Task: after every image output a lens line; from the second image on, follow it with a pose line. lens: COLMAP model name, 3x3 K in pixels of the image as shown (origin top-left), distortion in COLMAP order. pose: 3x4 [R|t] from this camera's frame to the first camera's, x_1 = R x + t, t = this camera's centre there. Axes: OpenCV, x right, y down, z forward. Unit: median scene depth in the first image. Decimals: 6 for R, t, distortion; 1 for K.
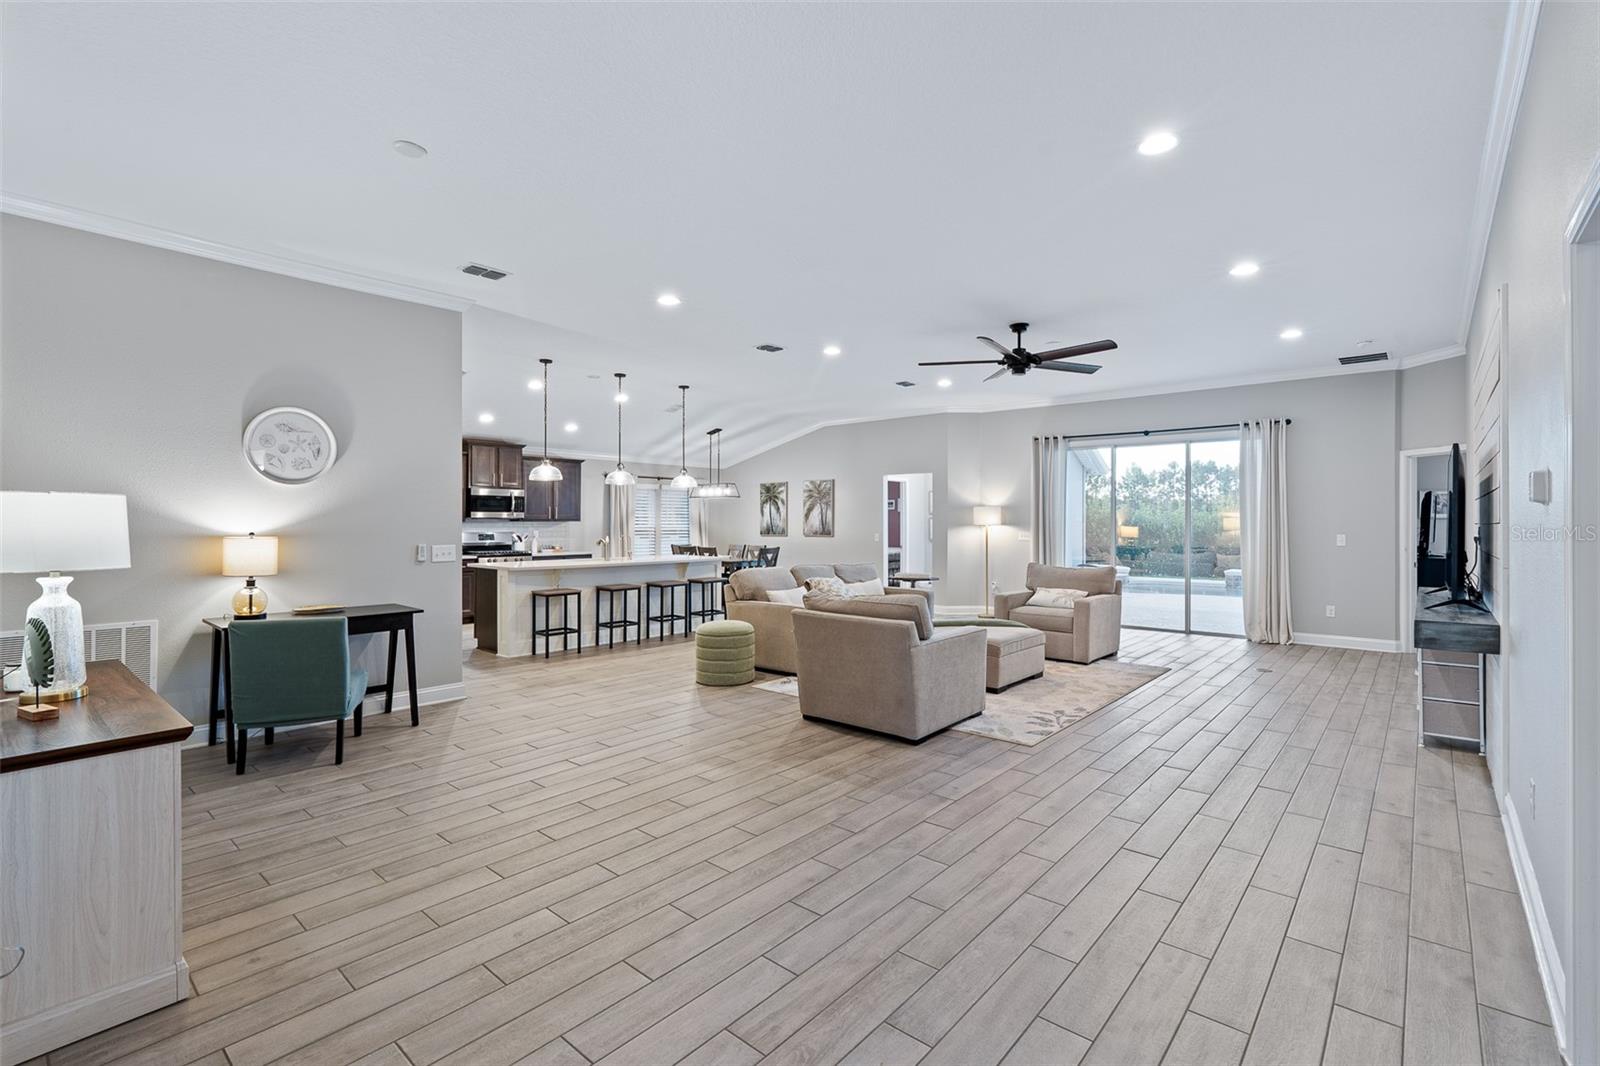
lens RADIAL K [[724.1, 0, 803.1], [0, 724.1, 519.7], [0, 0, 1]] dist [-0.004642, 0.000865]
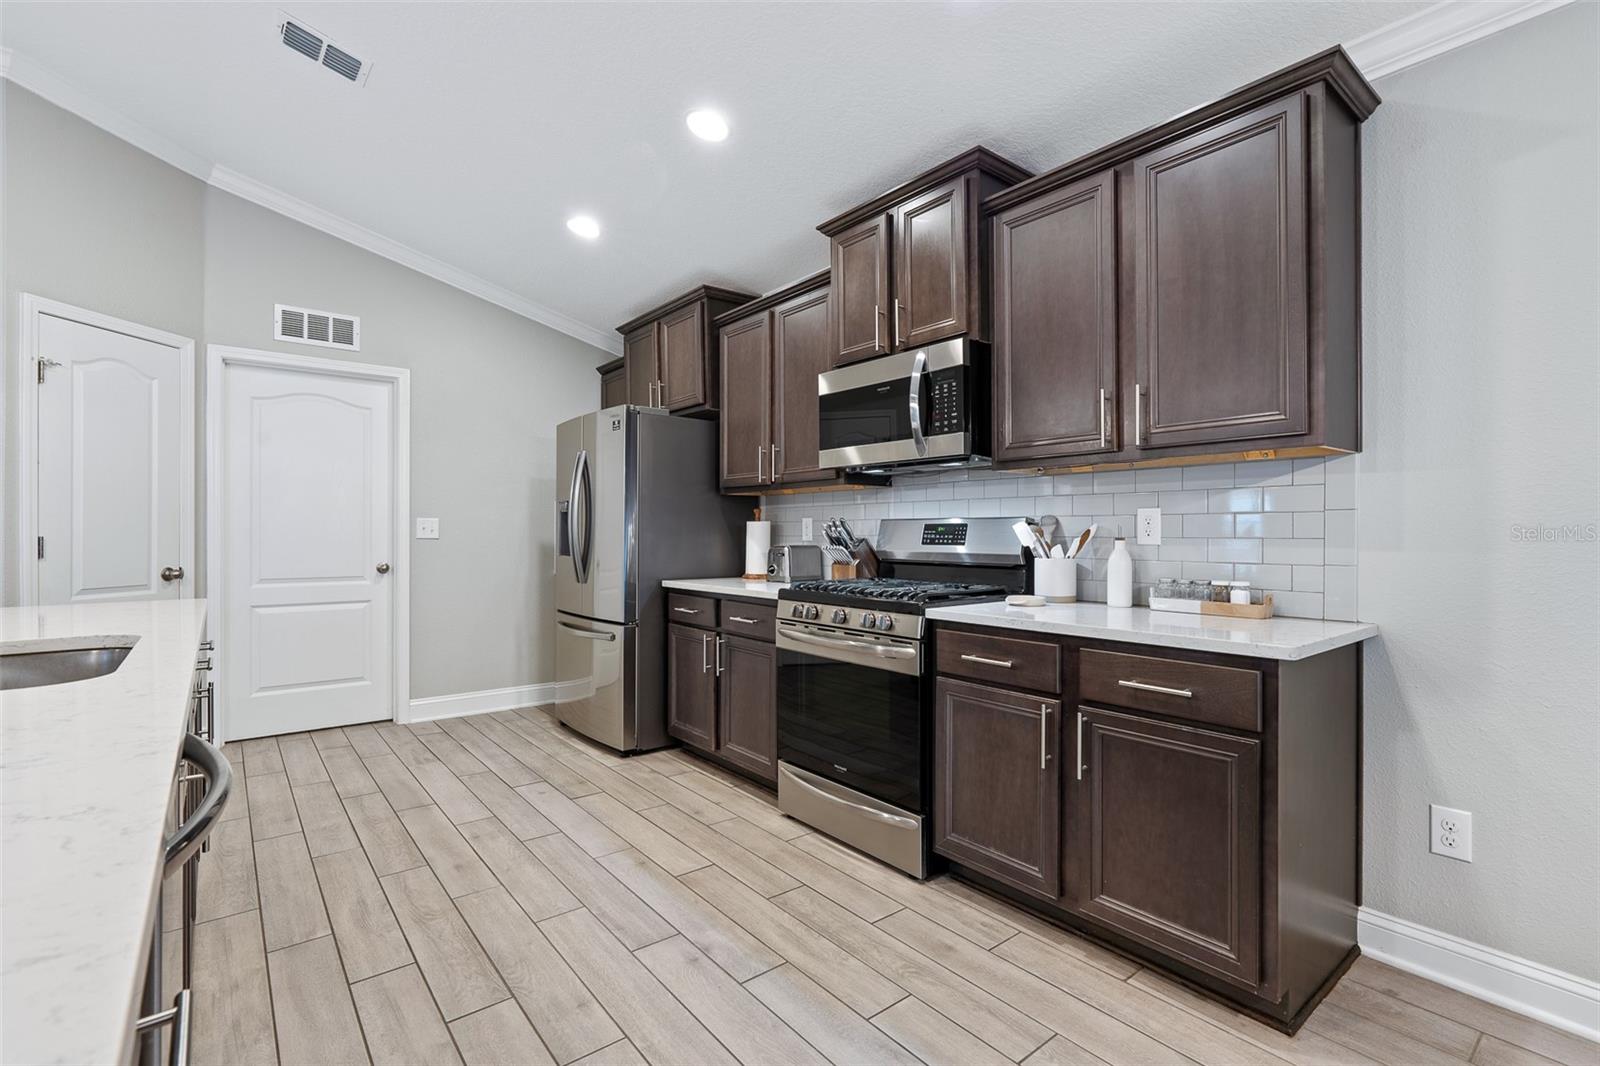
lens RADIAL K [[725.9, 0, 800.0], [0, 725.9, 533.0], [0, 0, 1]] dist [-0.003577, 0.000685]
pose [[-0.174908, 0.000430, -0.984585, -0.176099], [0.002046, 0.999998, 0.000073, 0.029605], [0.984583, -0.002002, -0.174909, 1.249172]]
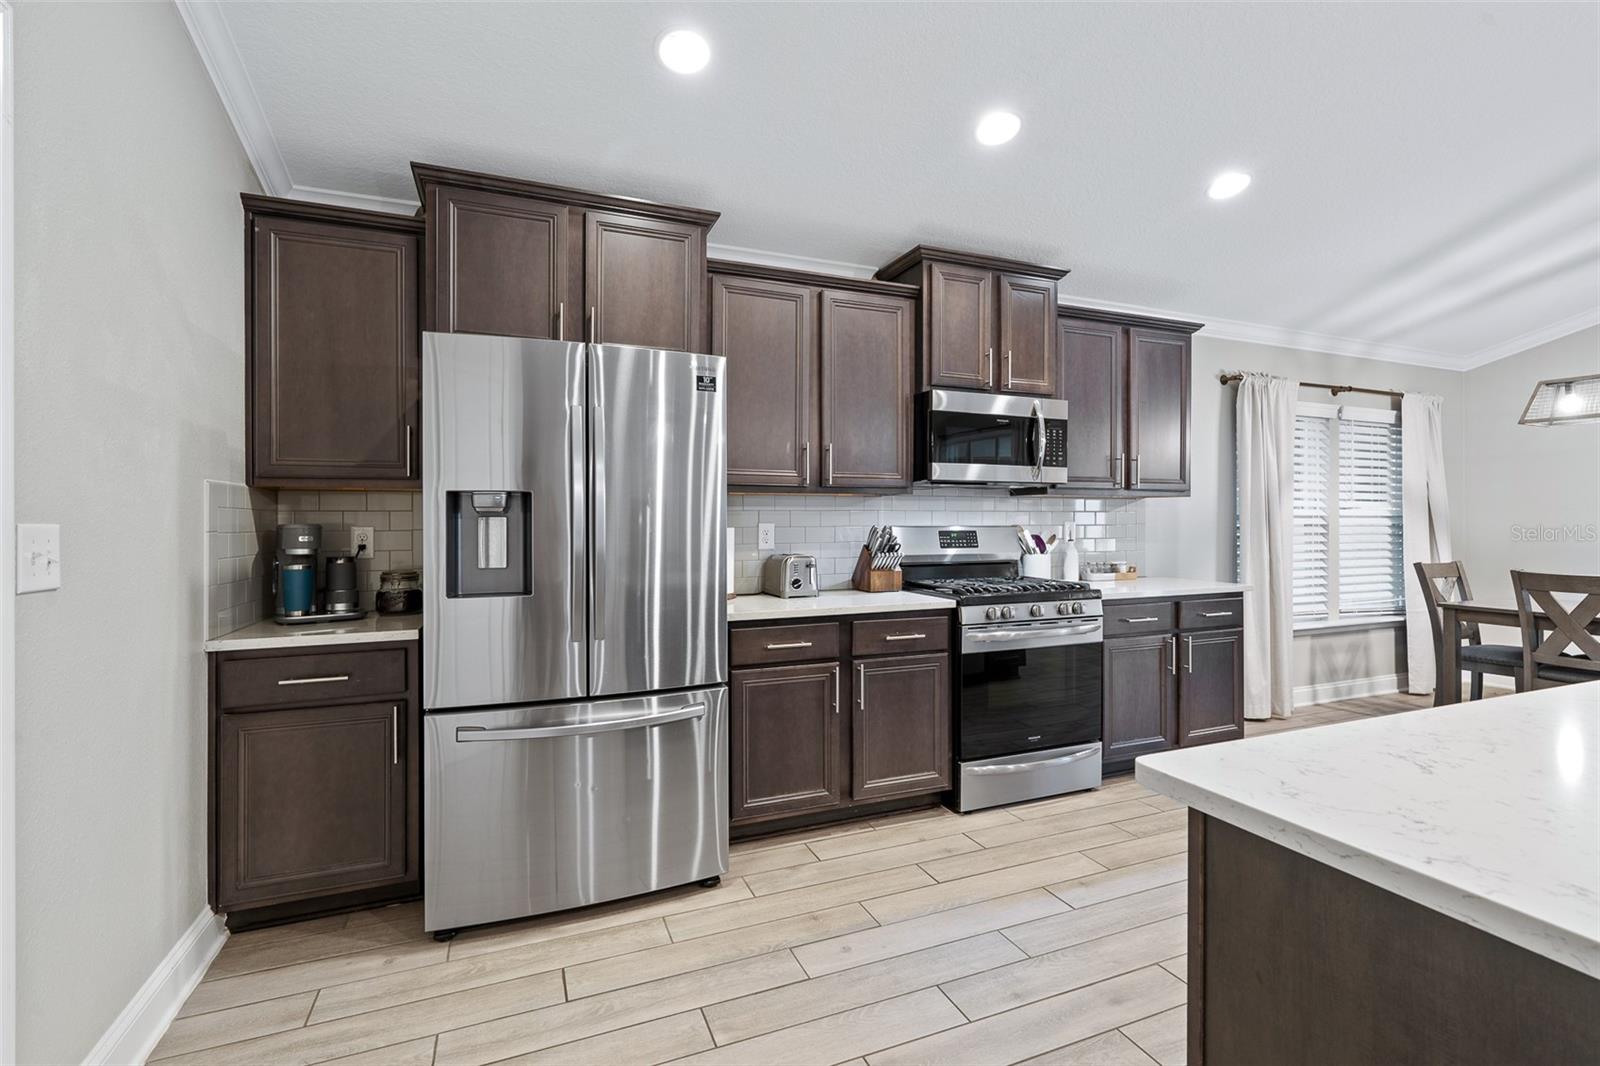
lens RADIAL K [[725.8, 0, 808.1], [0, 725.8, 521.0], [0, 0, 1]] dist [-0.002204, 0.000133]
pose [[0.894622, -0.001275, -0.446823, -0.432259], [0.002922, 0.999991, 0.002997, 0.017499], [0.446815, -0.003987, 0.894617, 0.812305]]
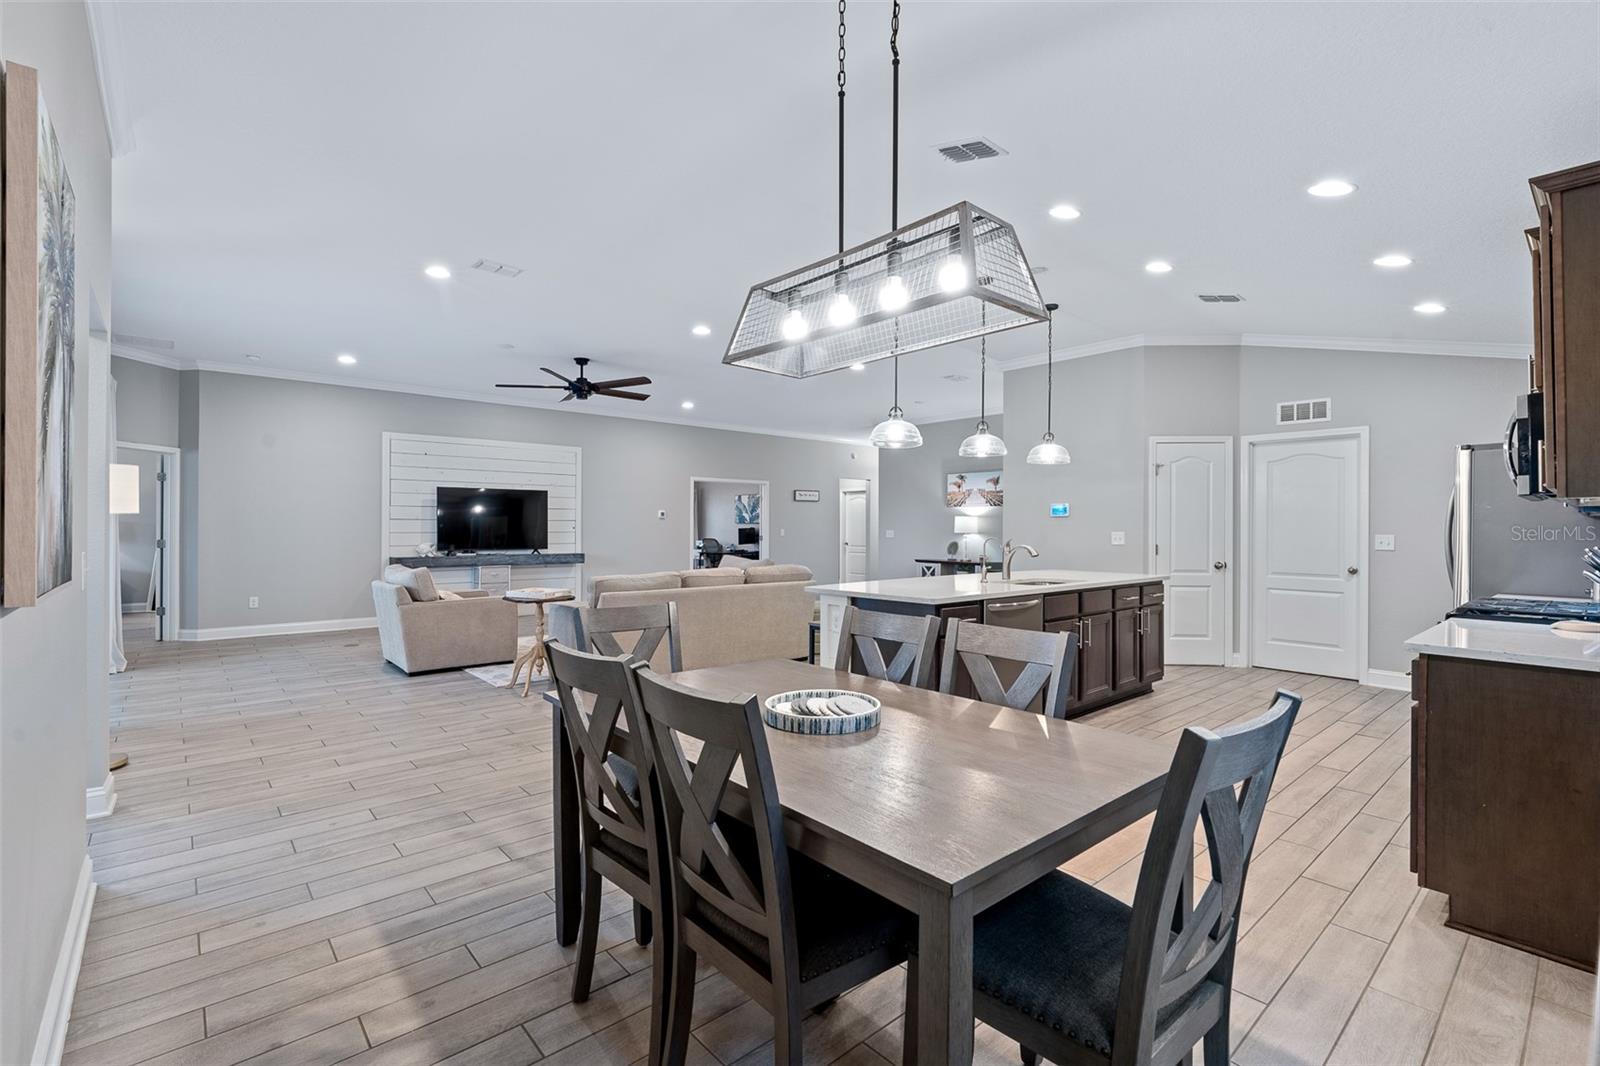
lens RADIAL K [[721.0, 0, 805.7], [0, 721.0, 526.1], [0, 0, 1]] dist [-0.003427, 0.000702]
pose [[-0.991478, -0.005031, 0.130176, -0.185485], [-0.005709, 0.999972, -0.004835, 0.016073], [-0.130148, -0.005537, -0.991479, 1.659648]]
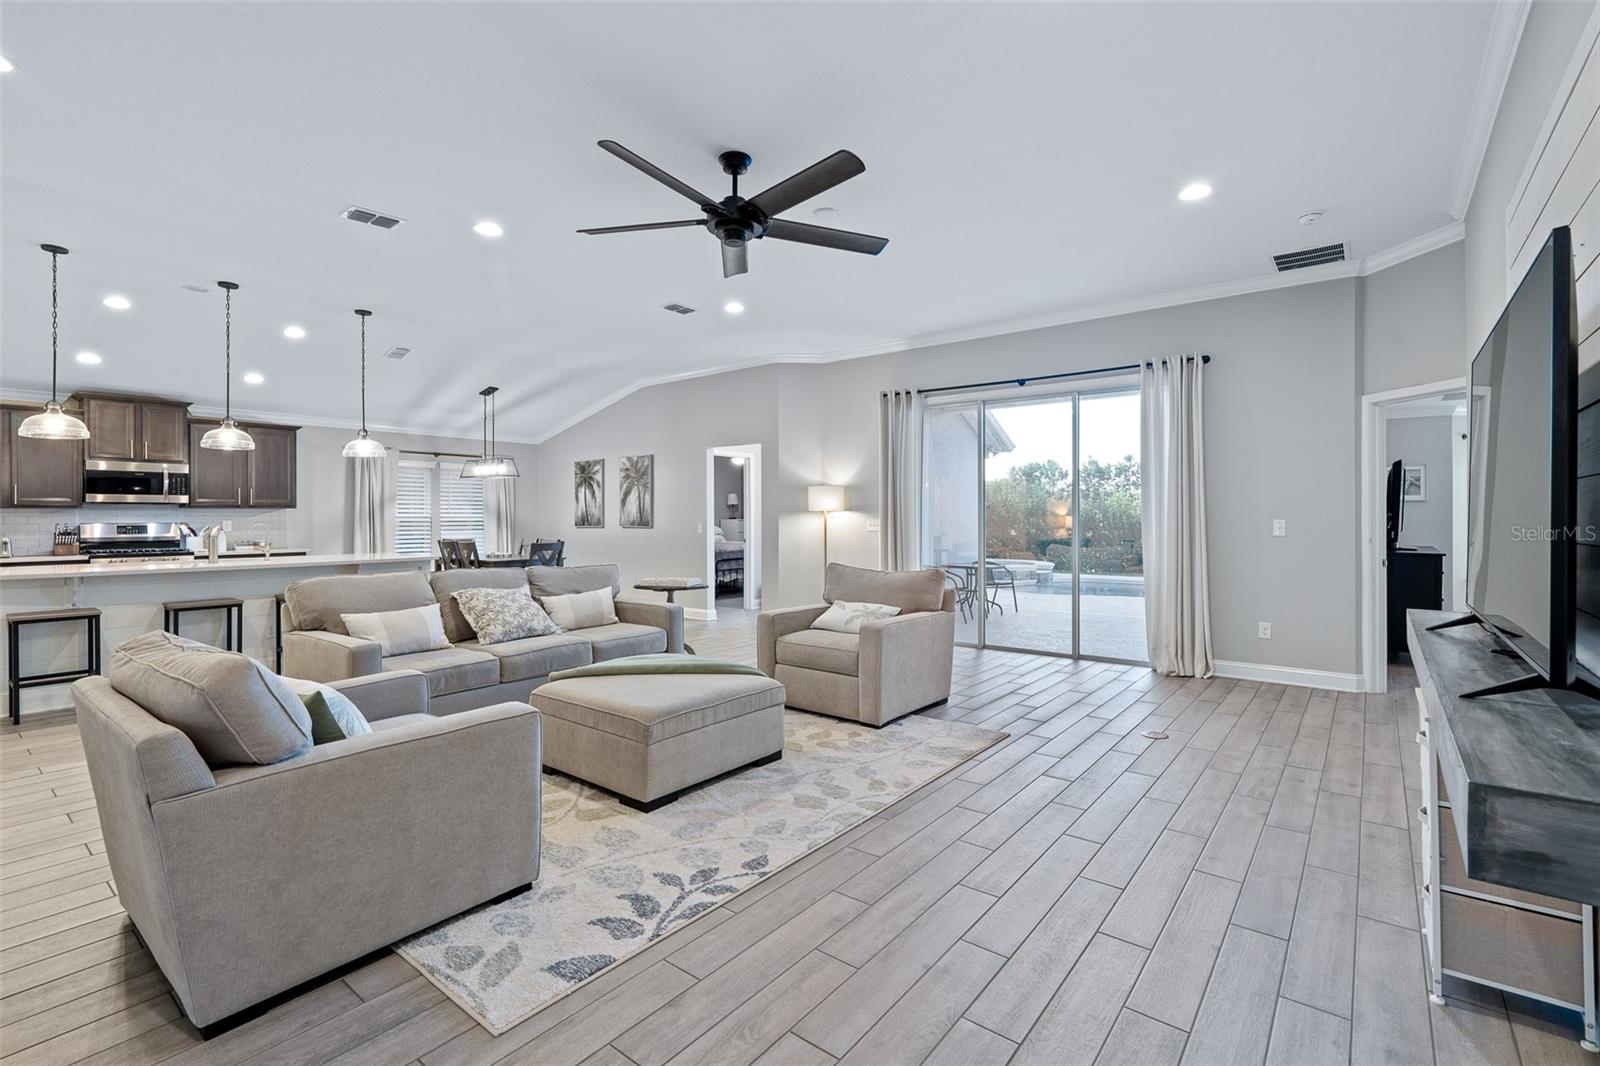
lens RADIAL K [[722.4, 0, 801.5], [0, 722.4, 515.1], [0, 0, 1]] dist [-0.004425, 0.000519]
pose [[0.999094, -0.003030, 0.042440, 0.250248], [0.002985, 0.999995, 0.001121, 0.013711], [-0.042443, -0.000993, 0.999098, 0.318984]]
